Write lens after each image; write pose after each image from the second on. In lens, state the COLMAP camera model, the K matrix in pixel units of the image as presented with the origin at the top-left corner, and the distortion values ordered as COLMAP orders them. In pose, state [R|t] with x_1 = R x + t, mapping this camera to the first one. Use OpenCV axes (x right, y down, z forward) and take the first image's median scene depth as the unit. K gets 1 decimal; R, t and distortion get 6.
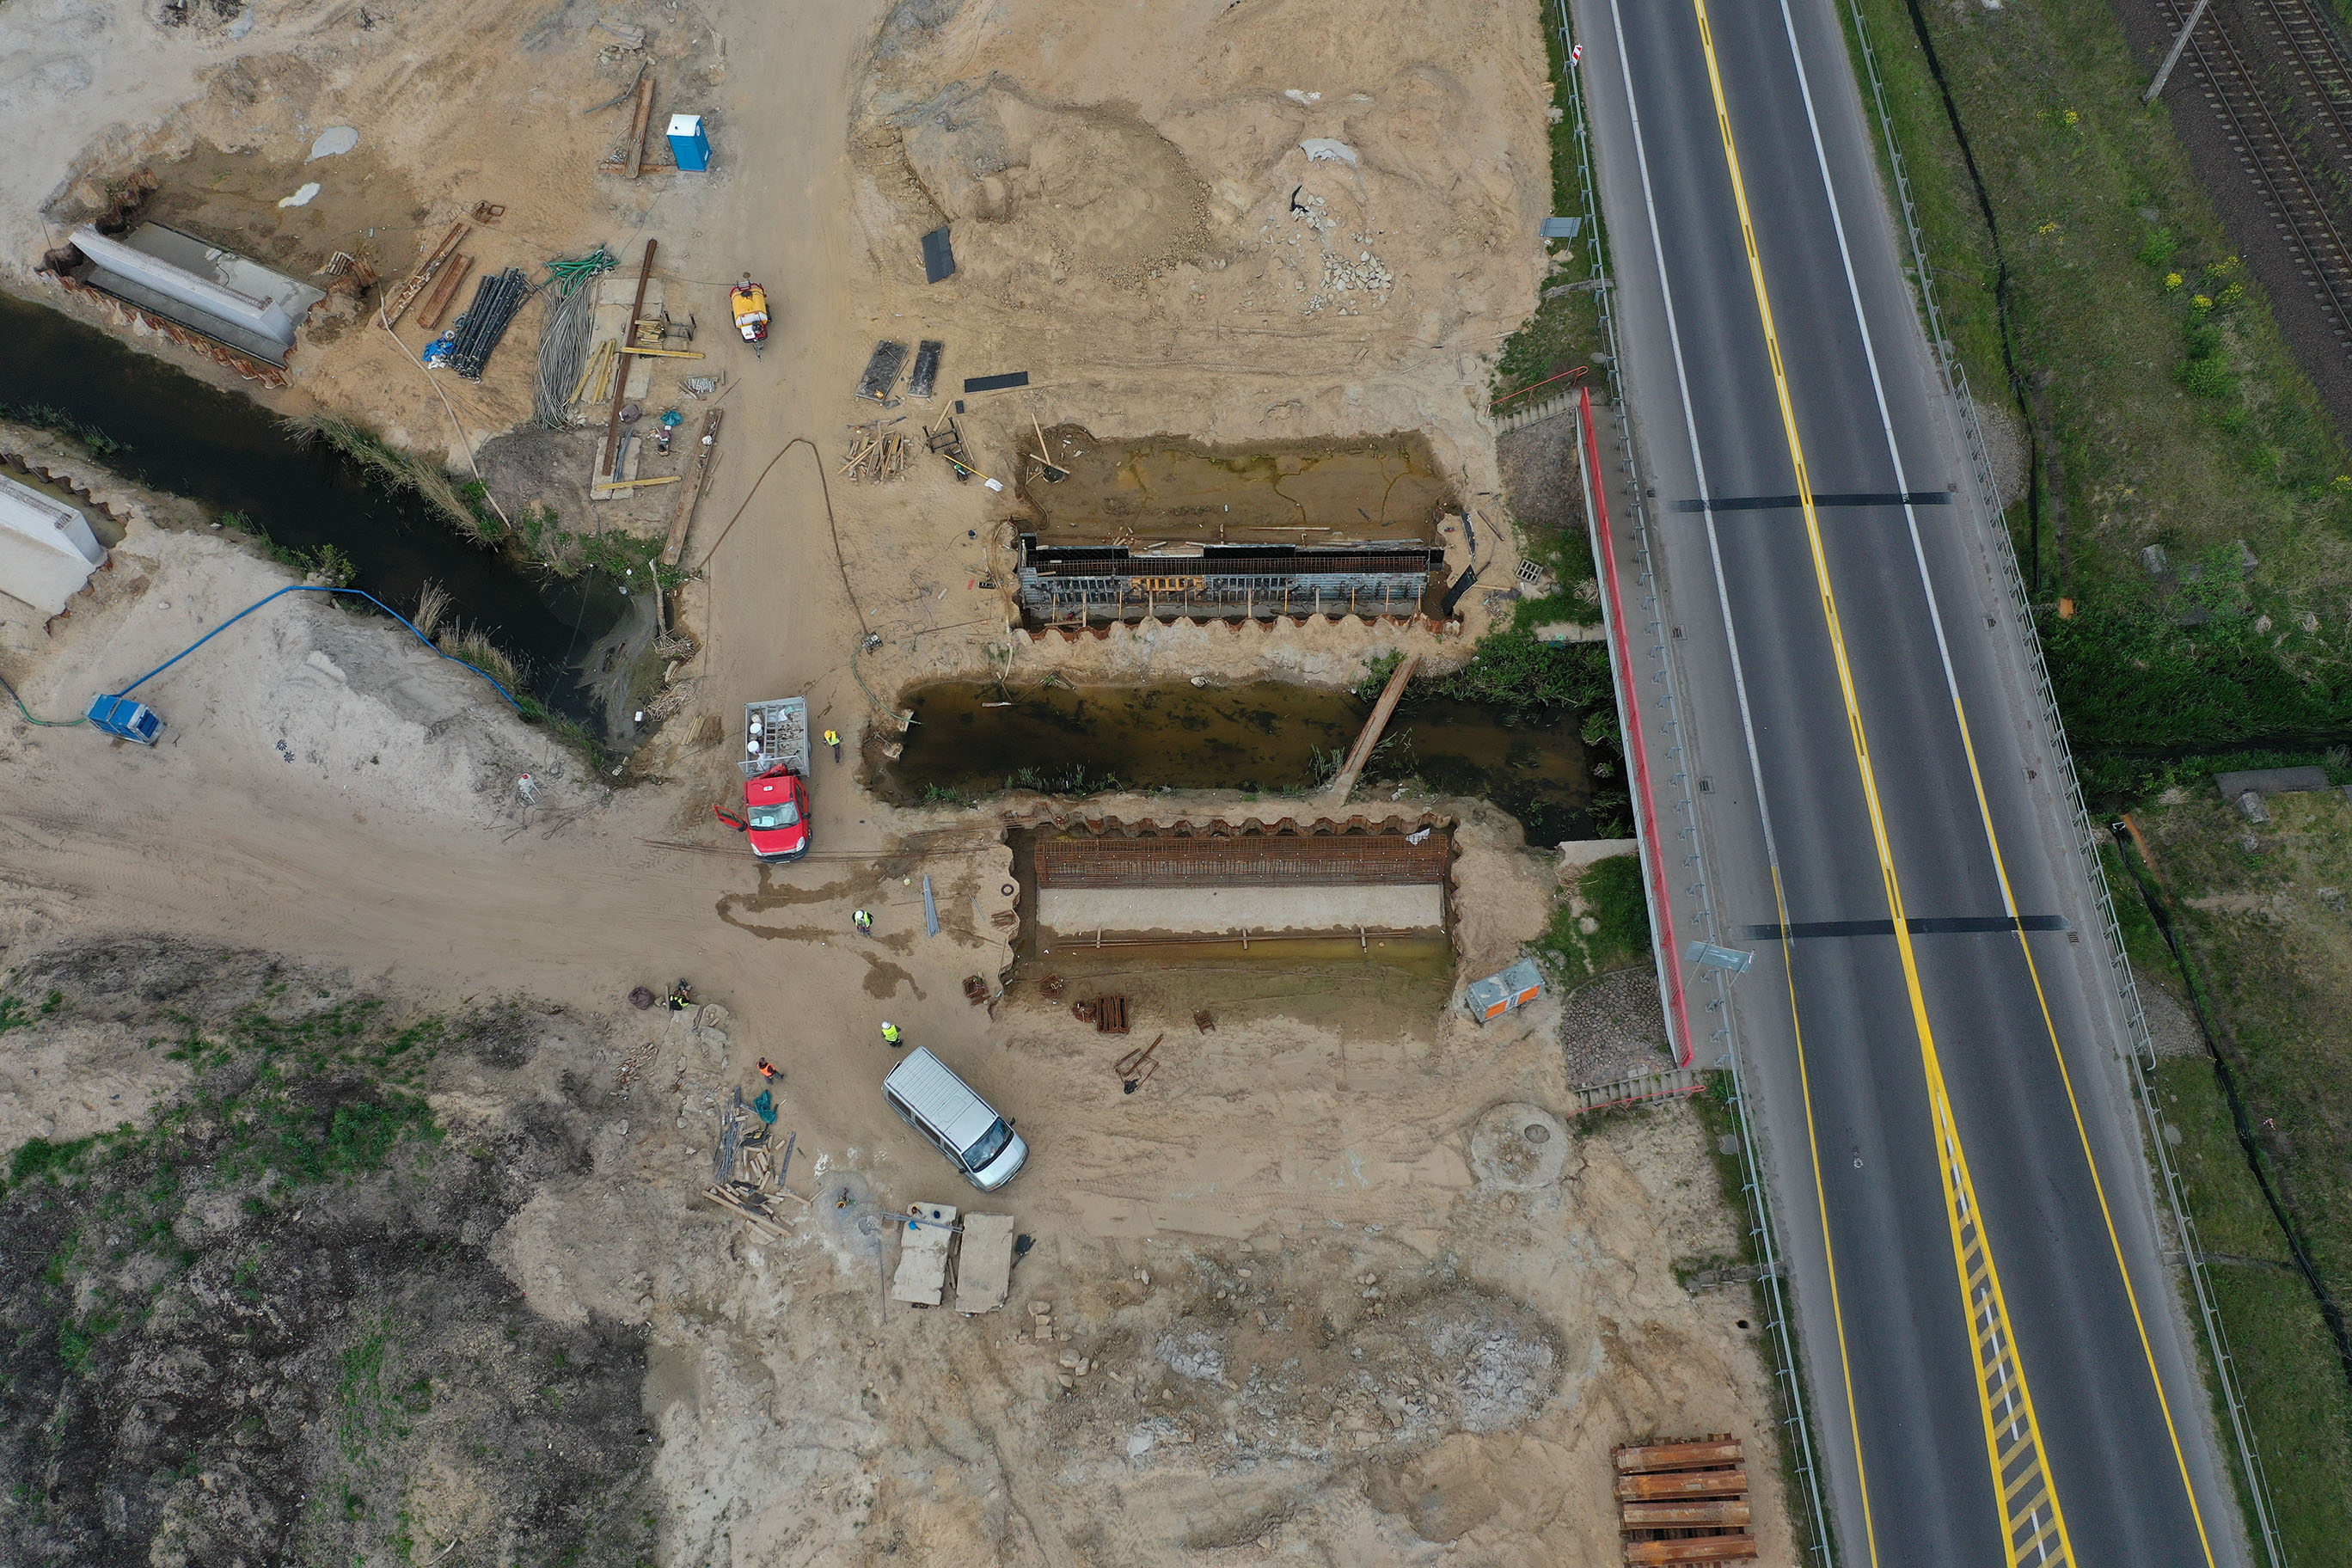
lens RADIAL K [[1869.5, 0, 1176.0], [0, 1869.5, 784.0], [0, 0, 1]] dist [-0.008097, -0.000599]
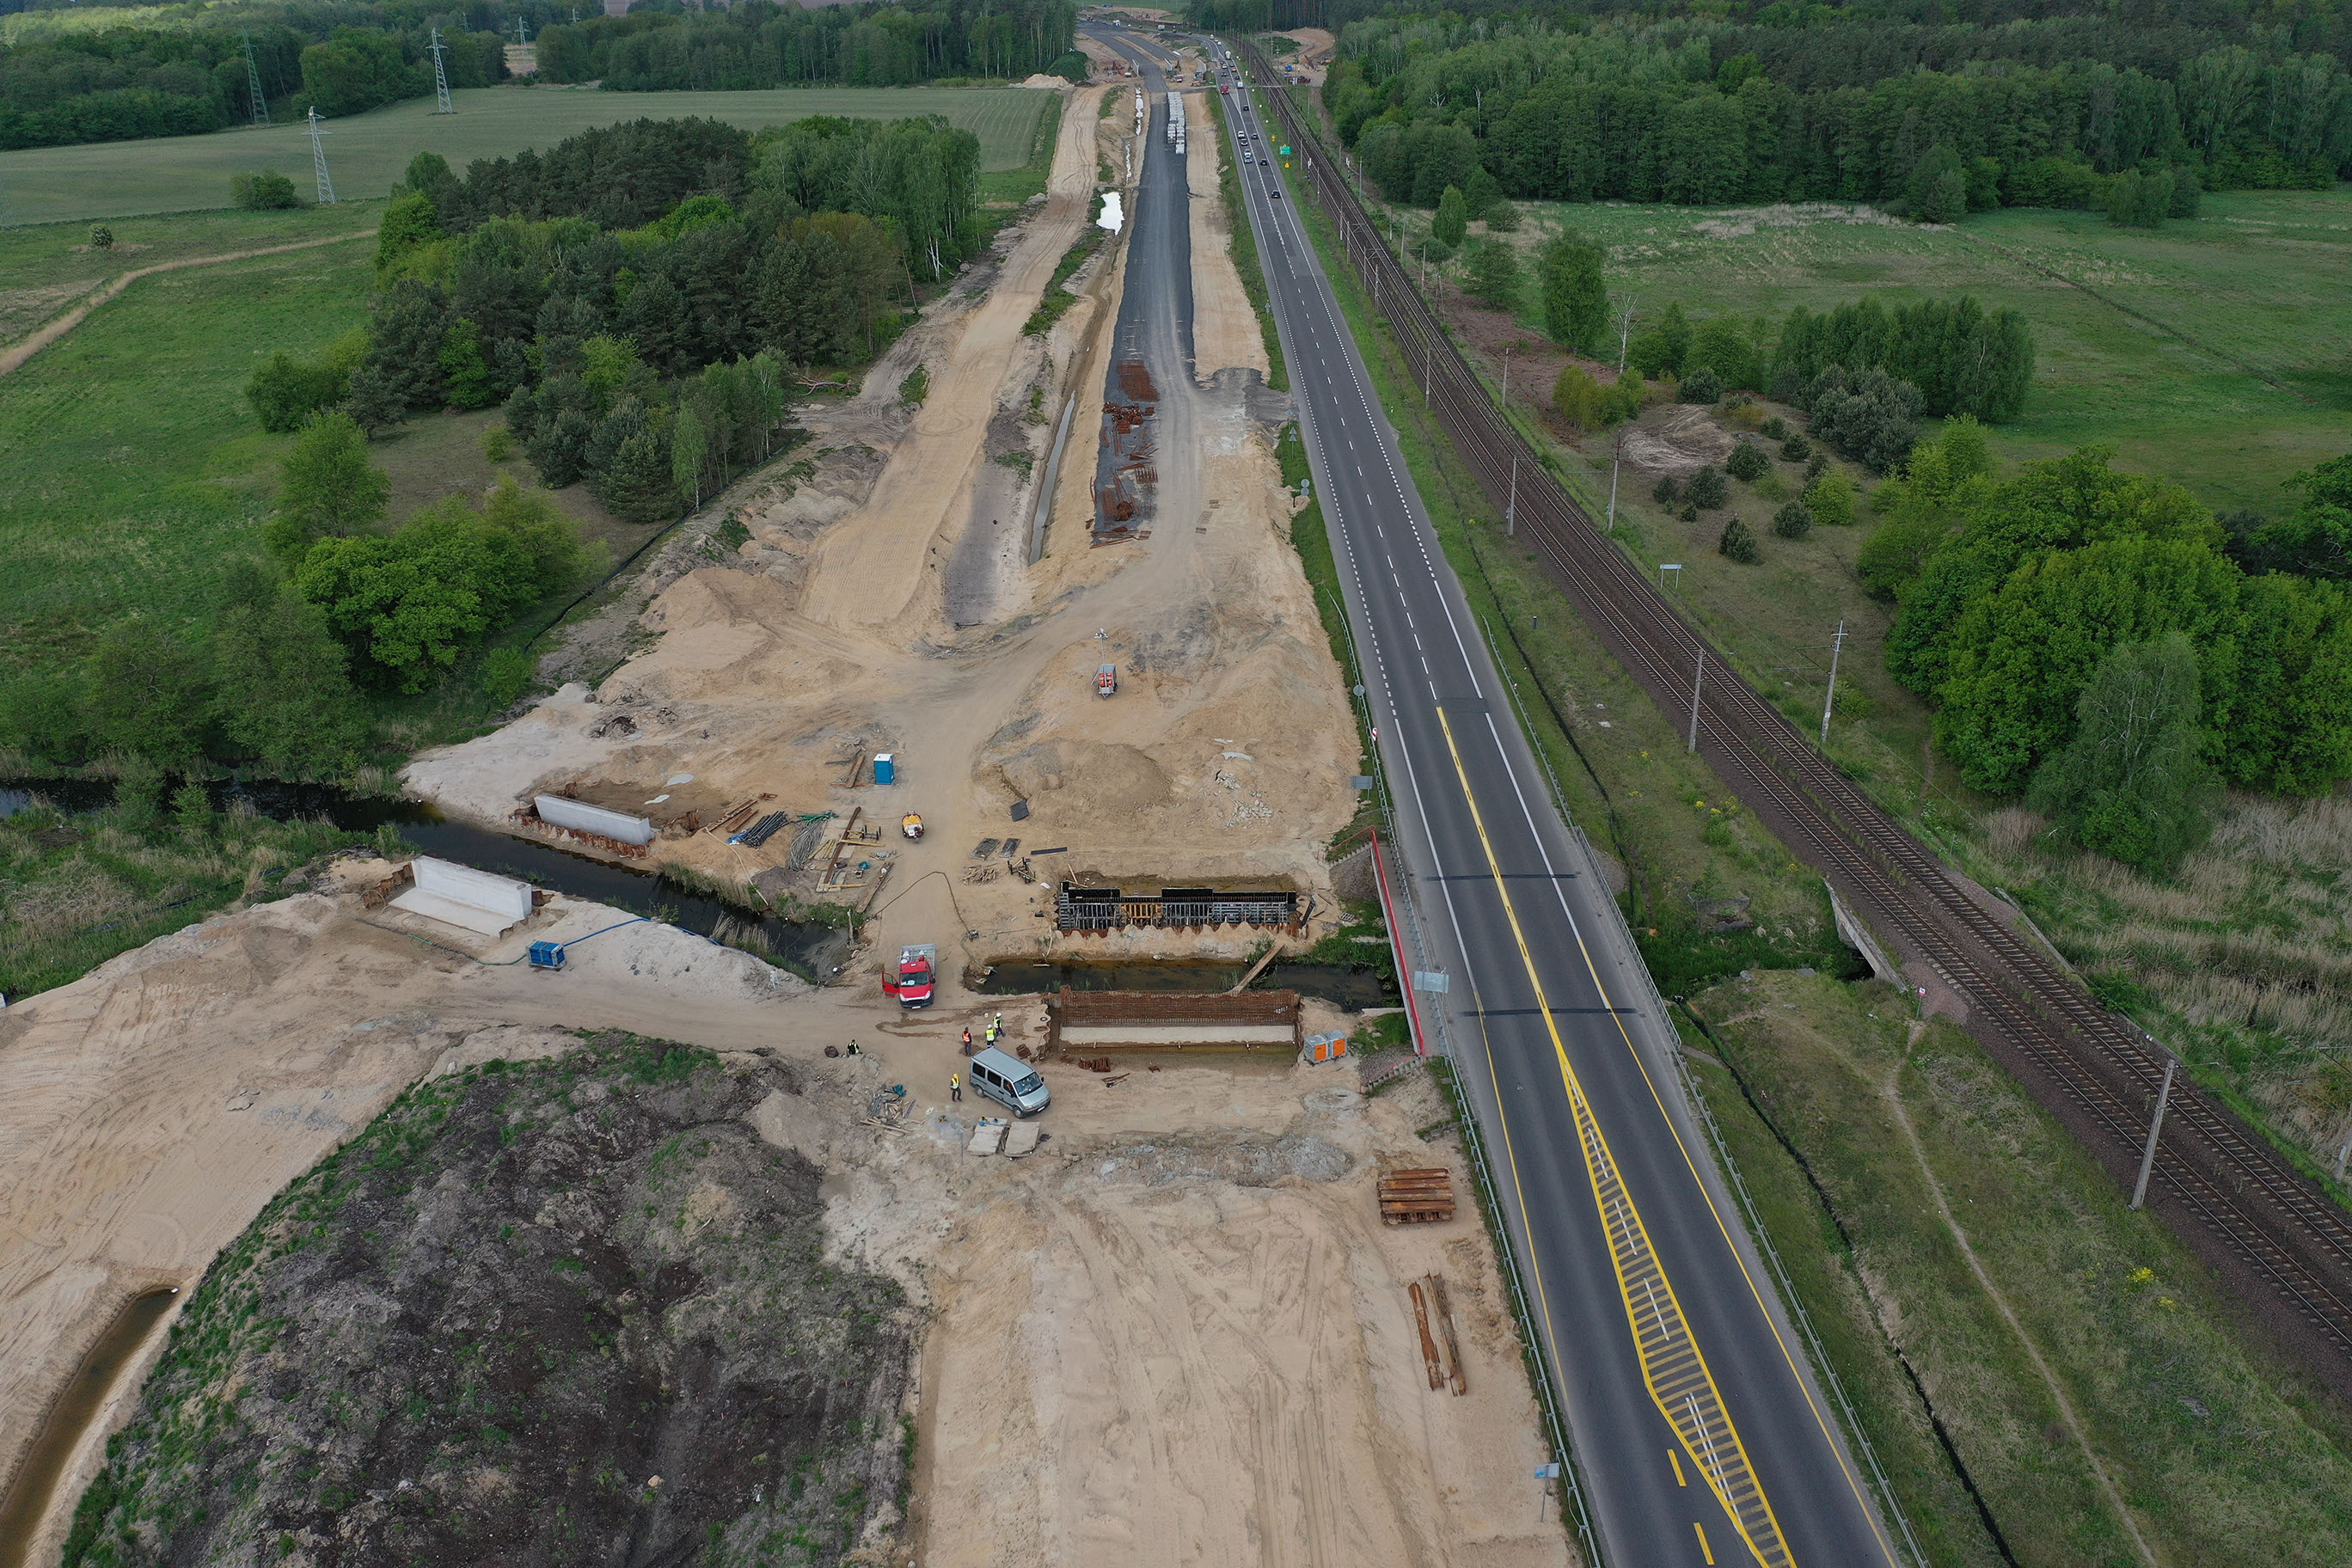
lens RADIAL K [[1868.9, 0, 1176.0], [0, 1868.9, 784.0], [0, 0, 1]] dist [-0.016972, 0.010232]
pose [[0.999882, 0.010942, -0.010828, 0.046698], [-0.015282, 0.790221, -0.612631, 0.889430], [0.001853, 0.612724, 0.790295, -0.480299]]
